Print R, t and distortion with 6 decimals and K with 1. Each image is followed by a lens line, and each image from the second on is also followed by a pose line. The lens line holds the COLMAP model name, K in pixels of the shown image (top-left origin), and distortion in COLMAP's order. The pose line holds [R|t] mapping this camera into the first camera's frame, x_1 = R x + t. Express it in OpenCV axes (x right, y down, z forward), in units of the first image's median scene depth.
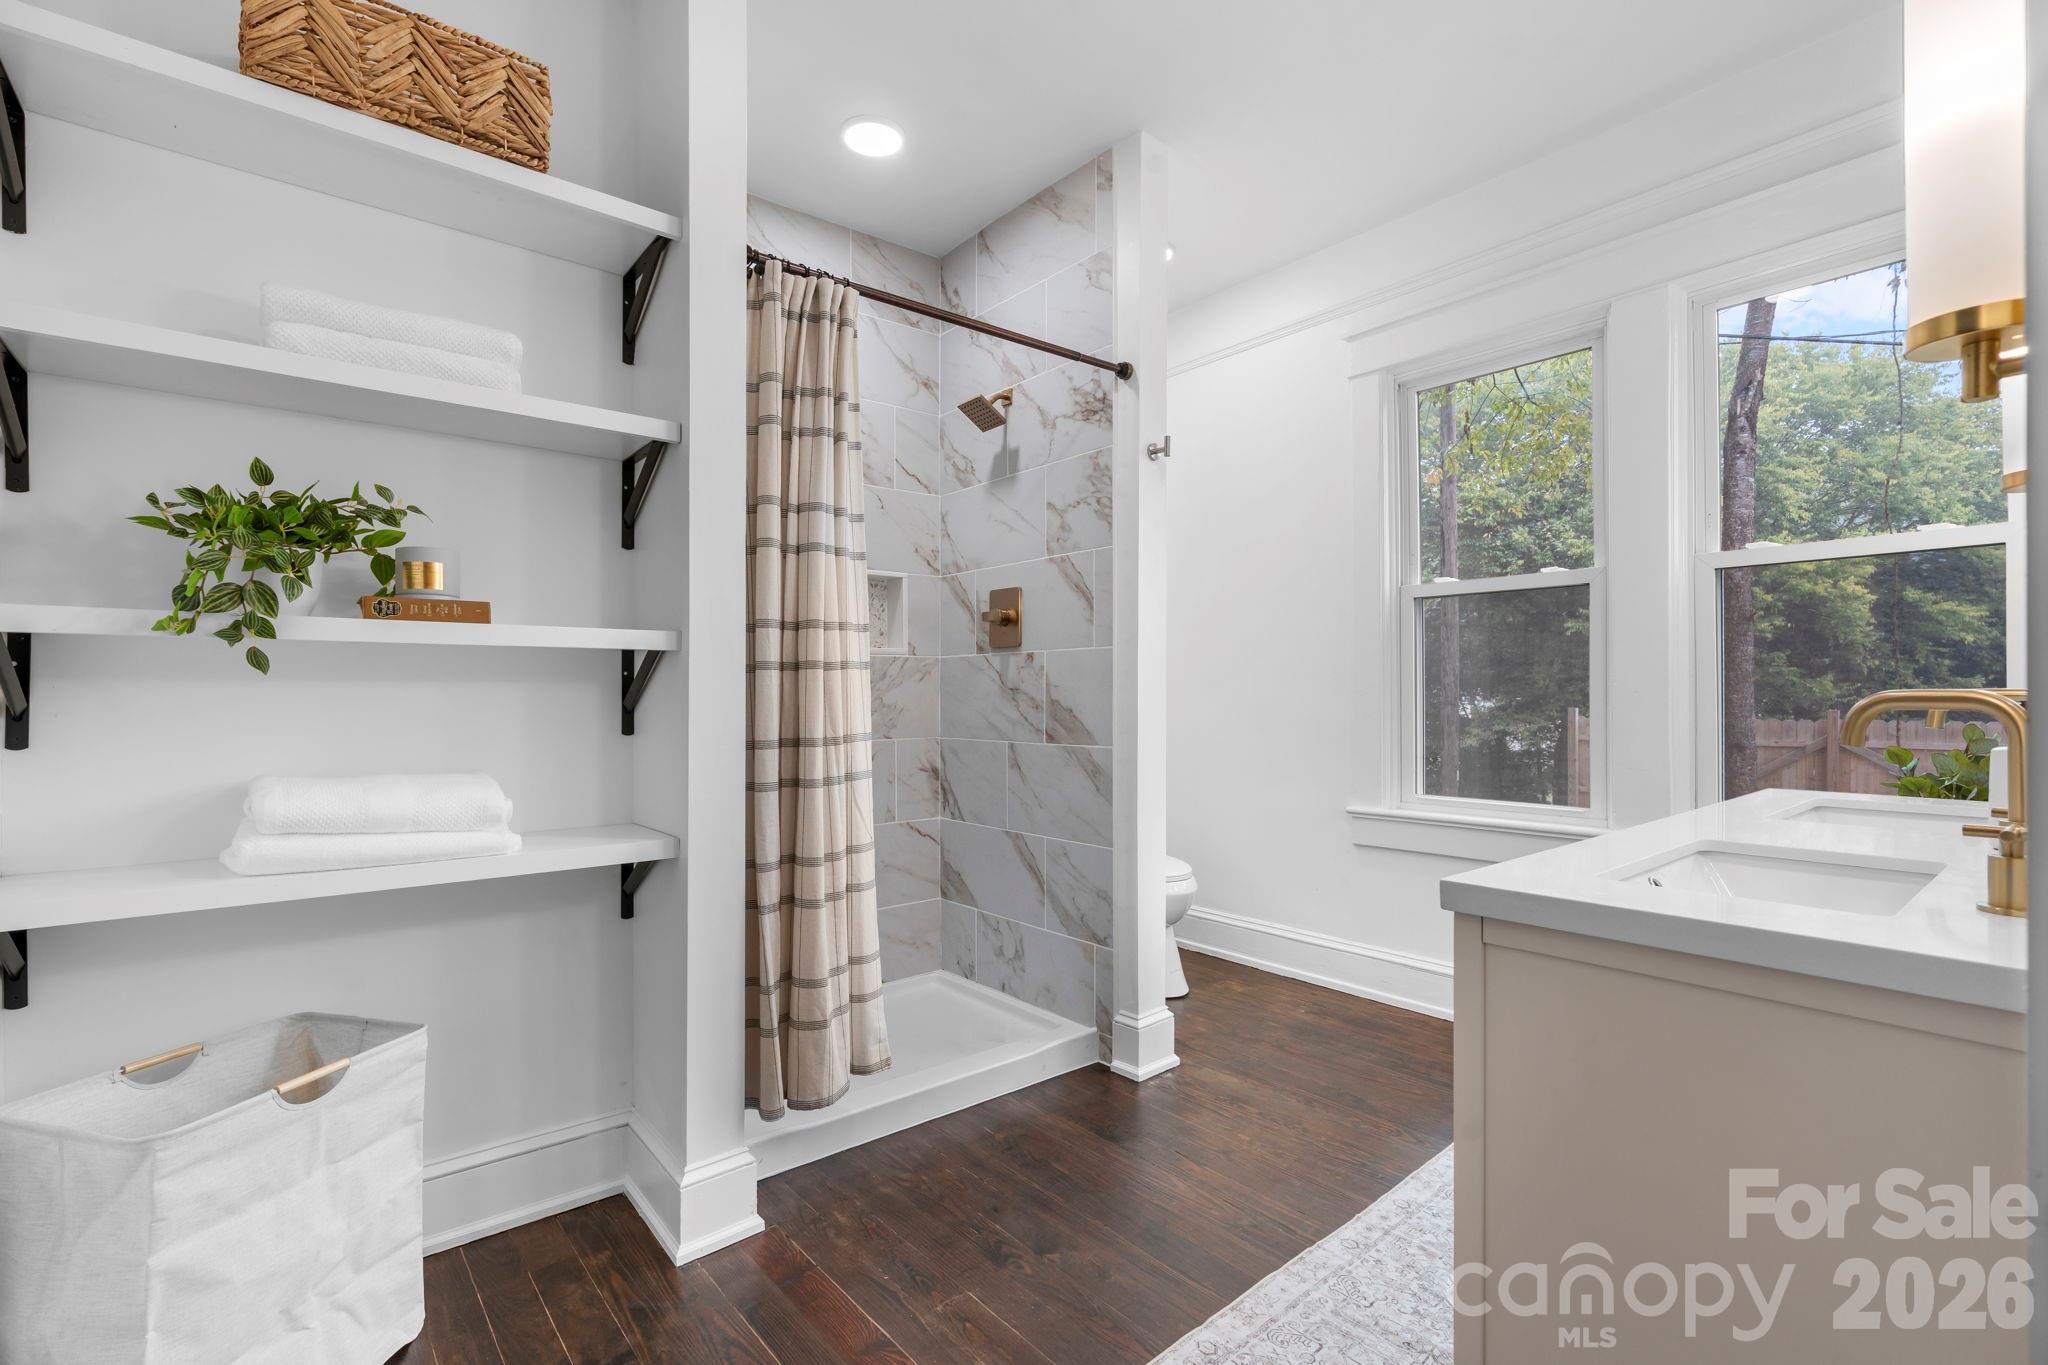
lens RADIAL K [[929.8, 0, 1024.1], [0, 929.8, 695.0], [0, 0, 1]] dist [-0.001566, 0.000119]
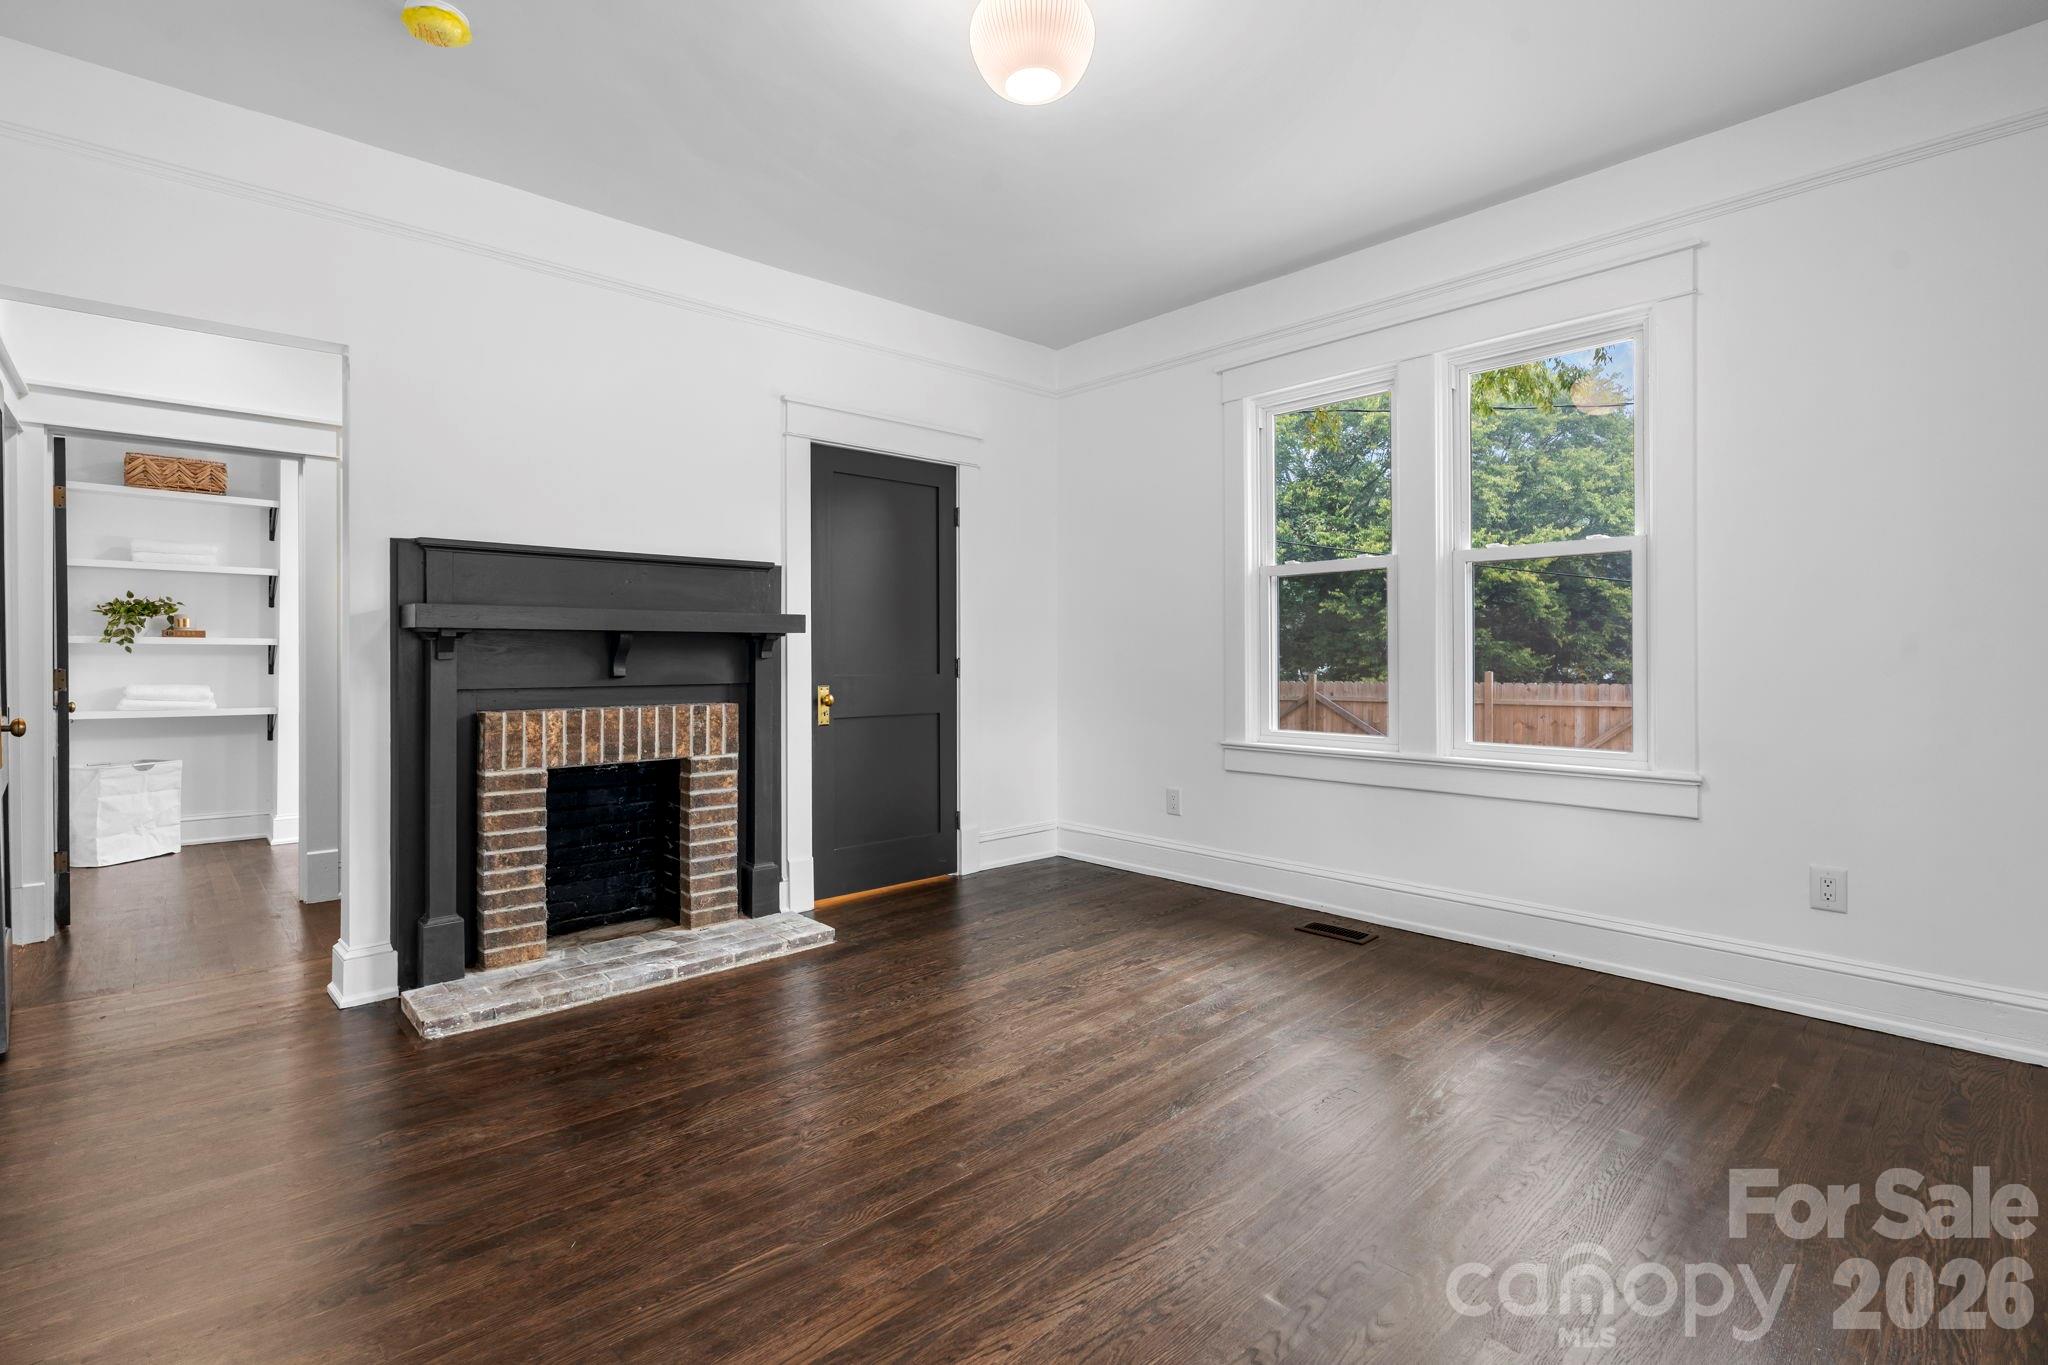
lens RADIAL K [[939.7, 0, 1024.1], [0, 939.7, 660.8], [0, 0, 1]] dist [-0.000039, -0.000295]
pose [[0.998482, 0.003981, 0.054930, 2.189067], [-0.003899, 0.999991, -0.001605, -0.002285], [-0.054936, 0.001389, 0.998489, -2.533654]]
